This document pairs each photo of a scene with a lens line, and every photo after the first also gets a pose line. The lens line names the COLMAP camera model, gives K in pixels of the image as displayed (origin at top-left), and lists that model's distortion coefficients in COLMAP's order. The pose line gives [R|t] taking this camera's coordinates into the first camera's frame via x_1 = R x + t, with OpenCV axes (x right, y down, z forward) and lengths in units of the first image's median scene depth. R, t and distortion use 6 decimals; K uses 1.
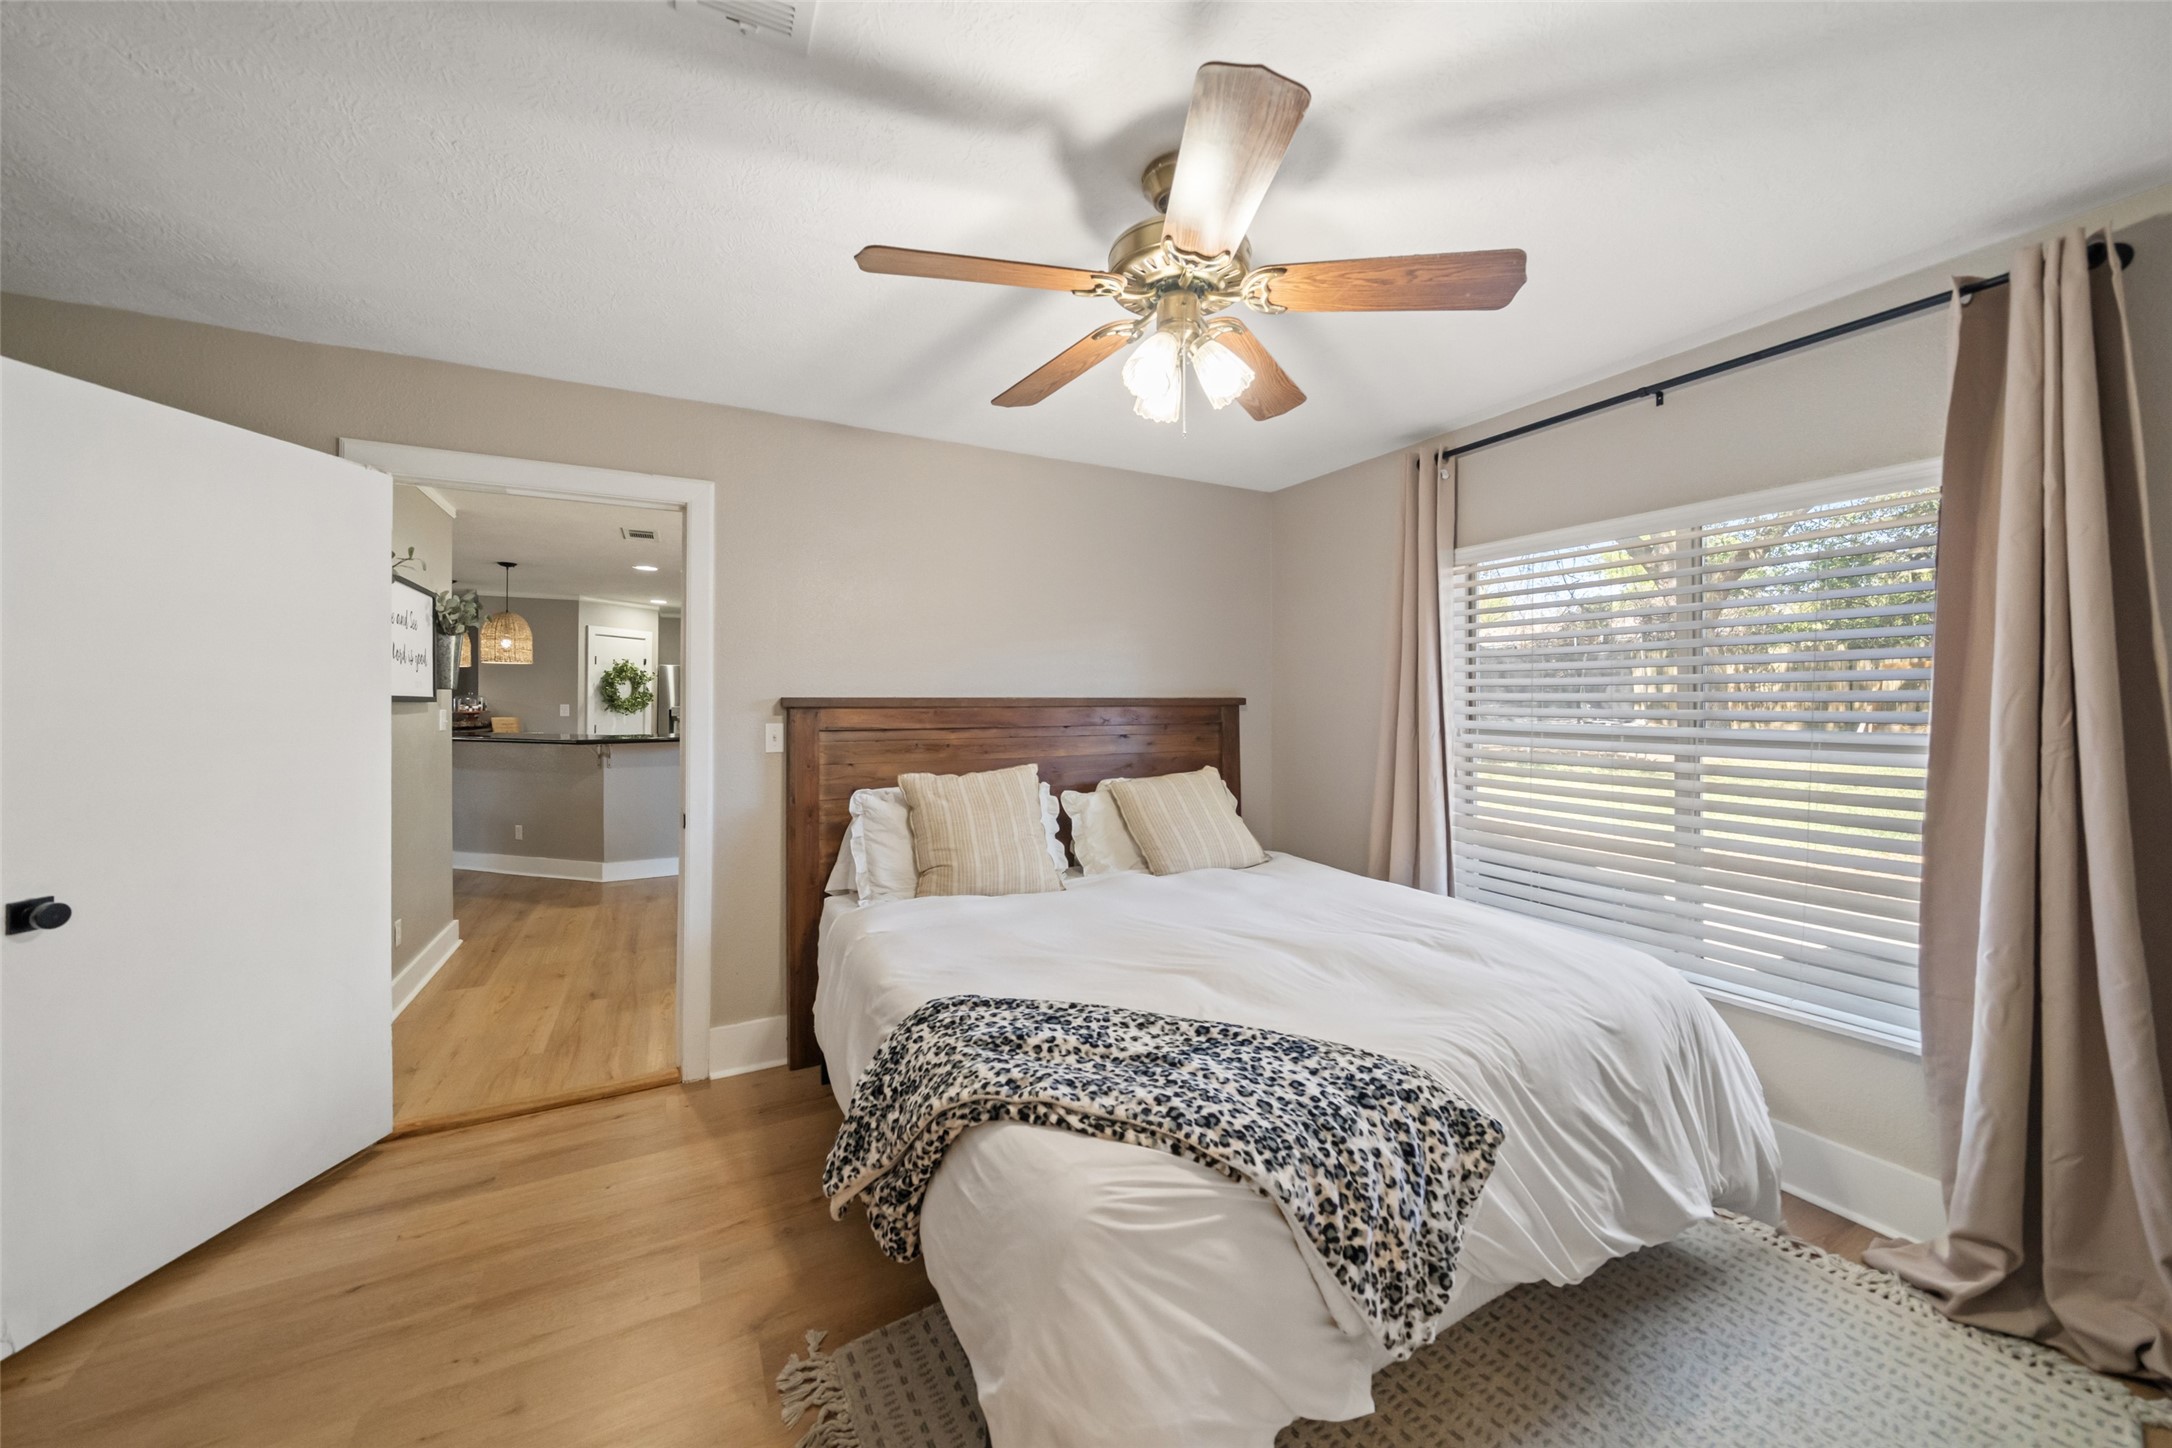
lens RADIAL K [[760.3, 0, 1087.6], [0, 760.3, 688.9], [0, 0, 1]] dist [-0.009469, 0.000842]
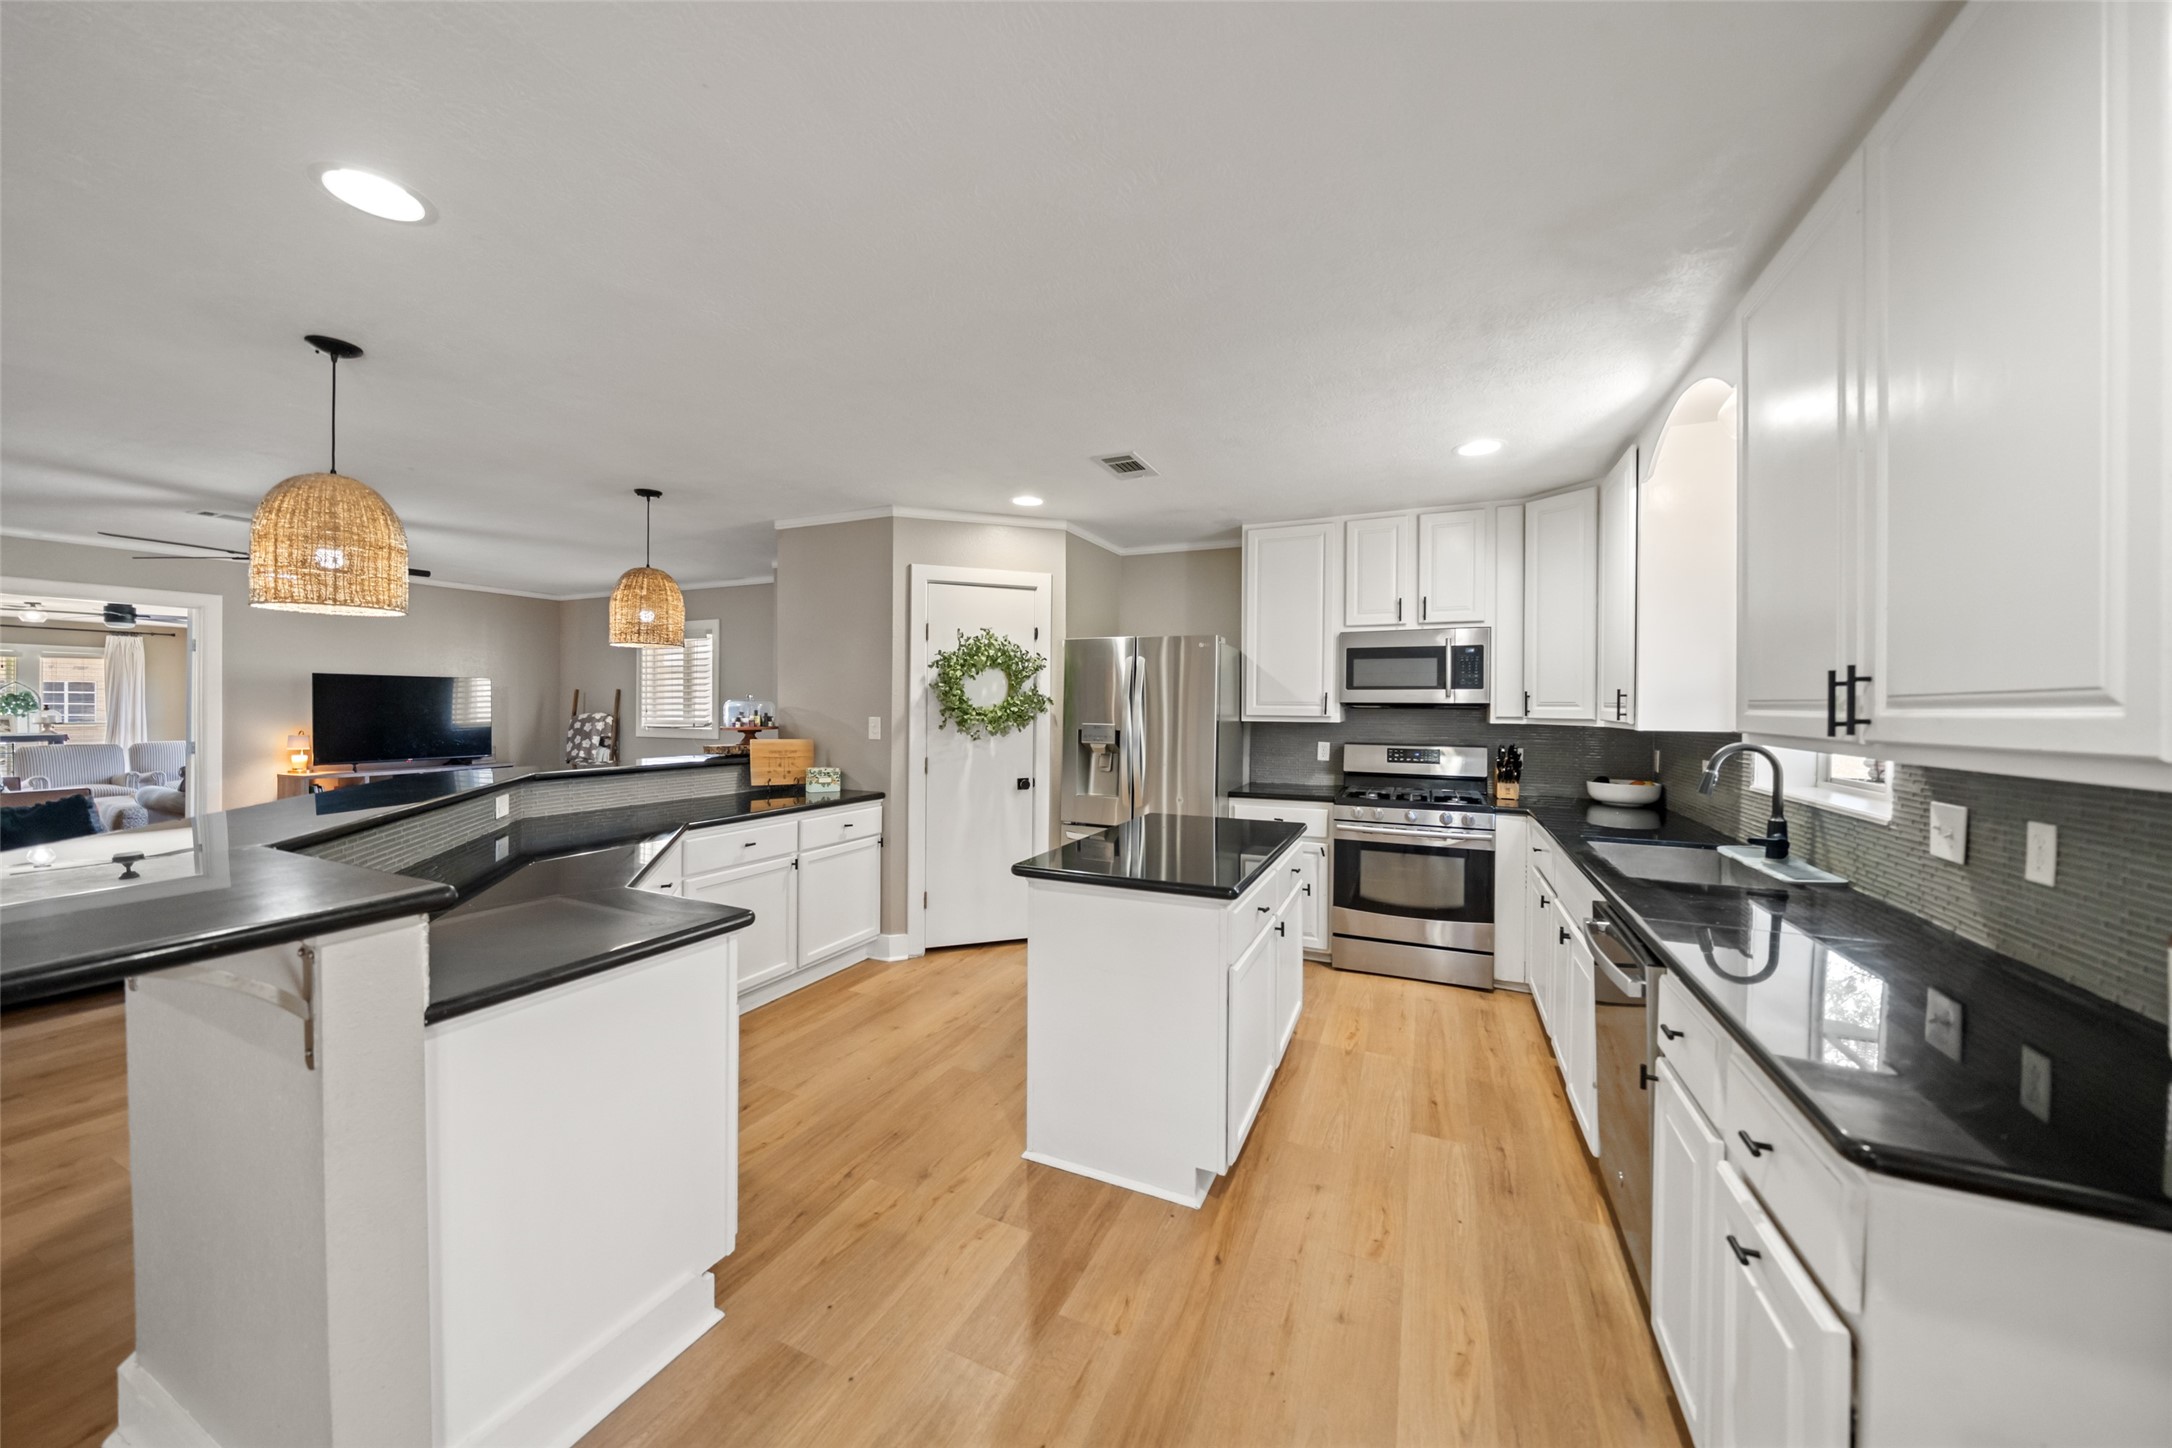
lens RADIAL K [[760.3, 0, 1085.0], [0, 760.3, 709.4], [0, 0, 1]] dist [-0.009469, 0.000842]
pose [[0.603483, 0.009945, -0.797314, -0.178958], [0.004696, 0.999861, 0.016026, 0.007570], [0.797362, -0.013416, 0.603352, 0.793945]]
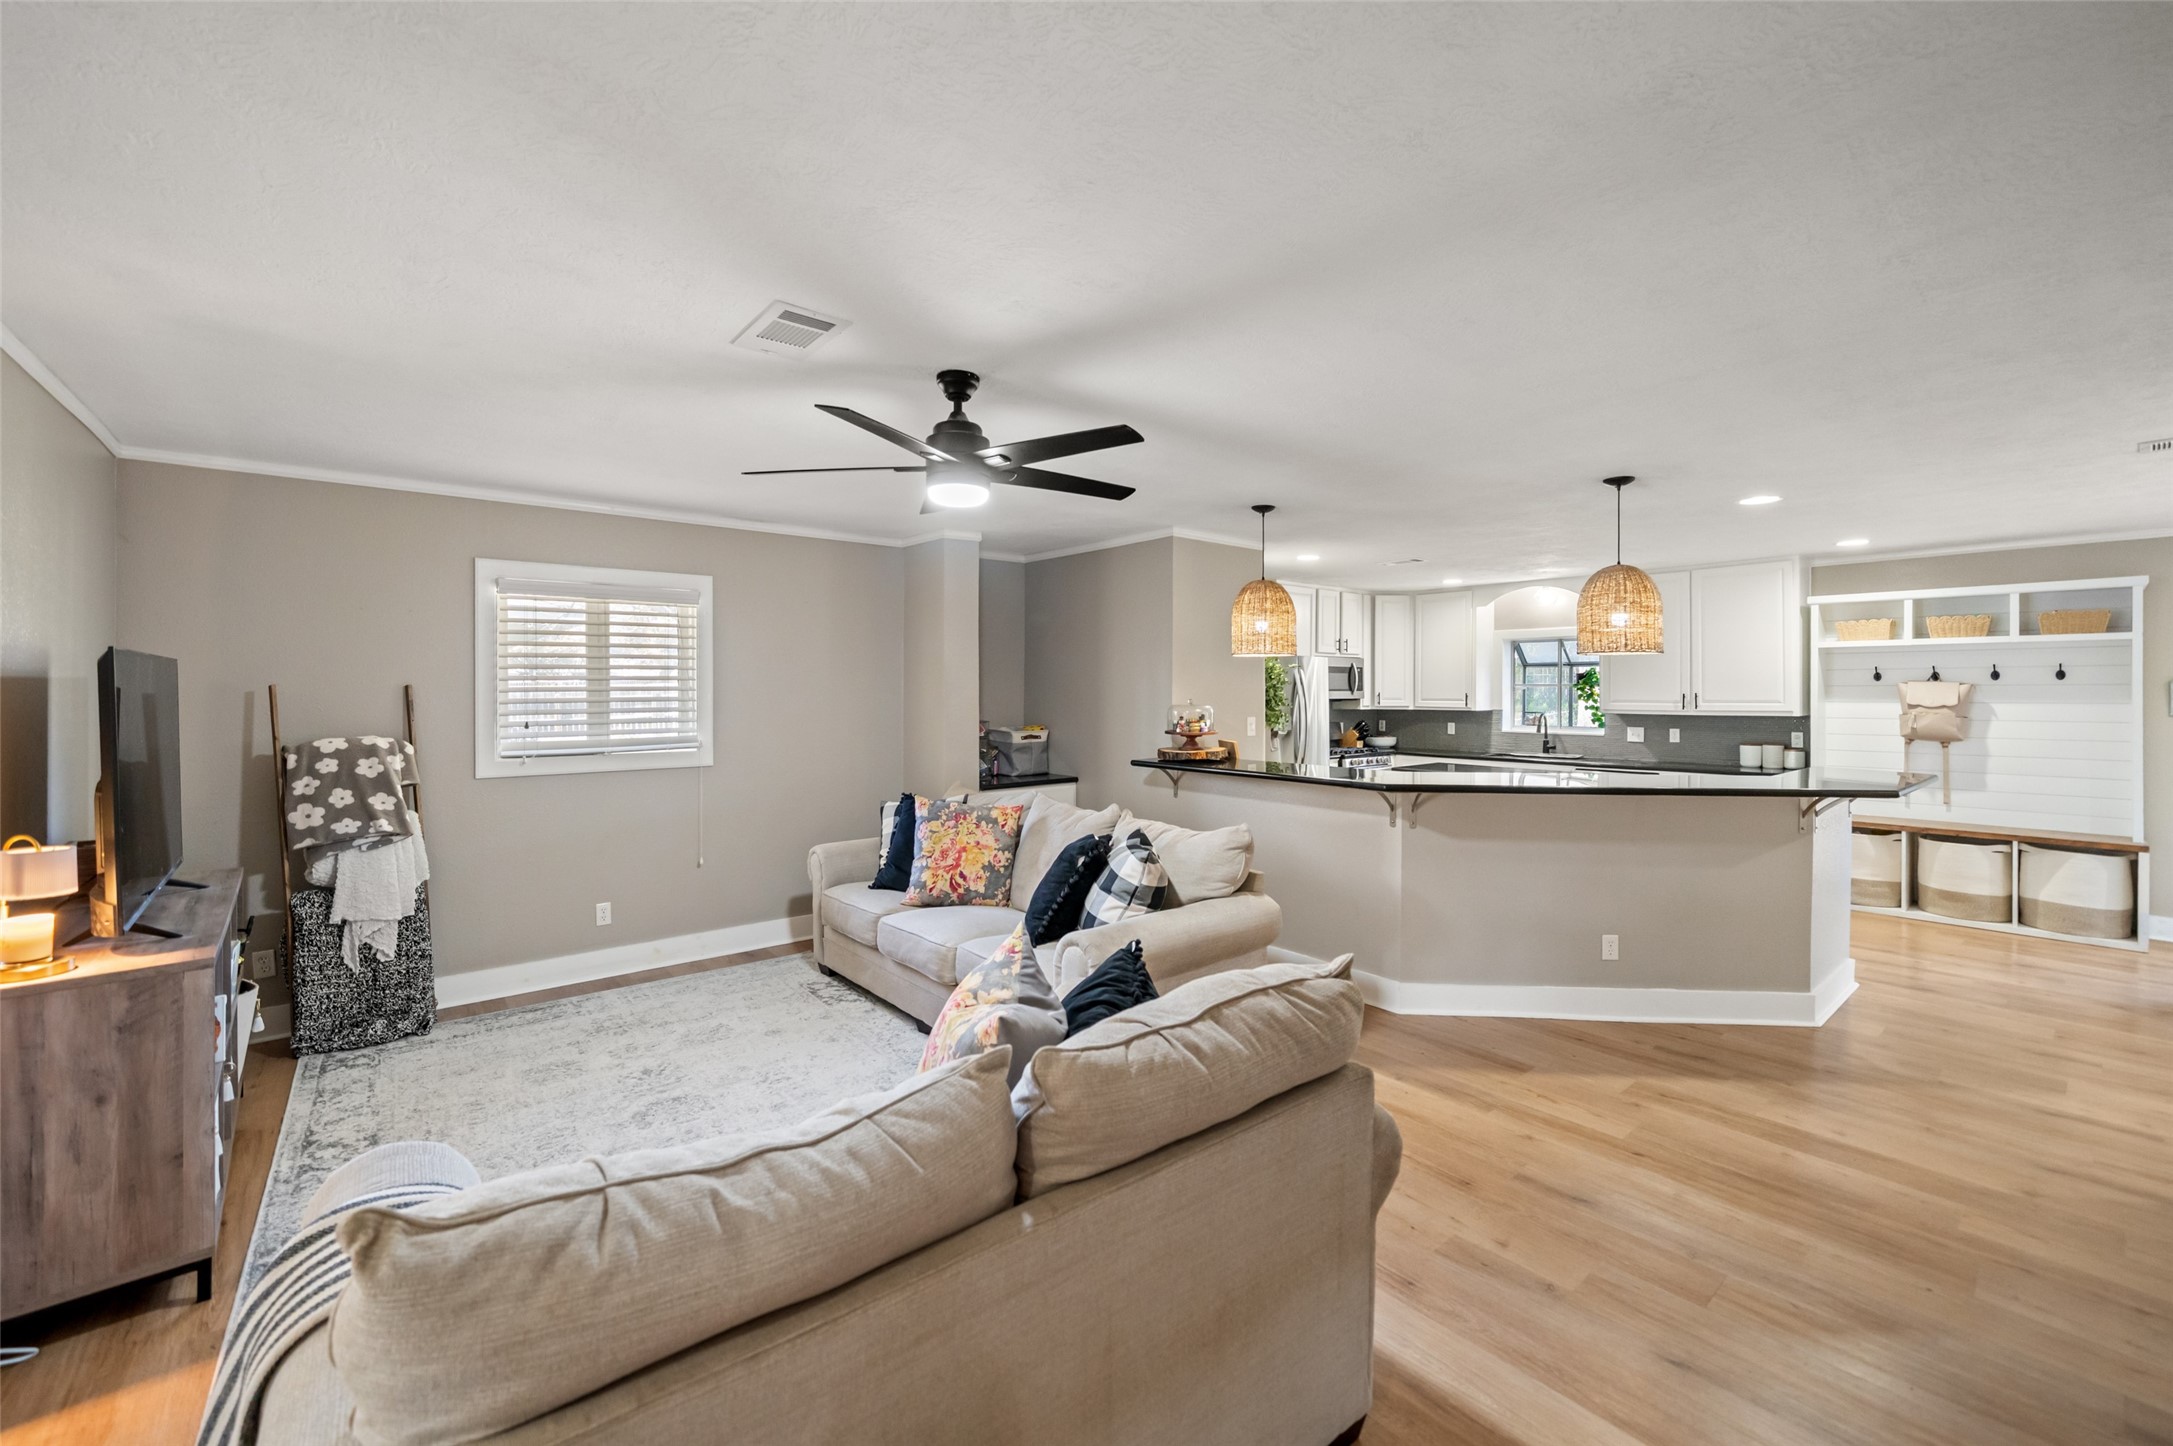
lens RADIAL K [[883.5, 0, 1100.5], [0, 883.5, 684.1], [0, 0, 1]] dist [0.002634, 0.000525]
pose [[0.978990, 0.003104, 0.203887, -0.956859], [-0.004353, 0.999974, 0.005675, -0.009859], [-0.203864, -0.006443, 0.978978, 0.312137]]
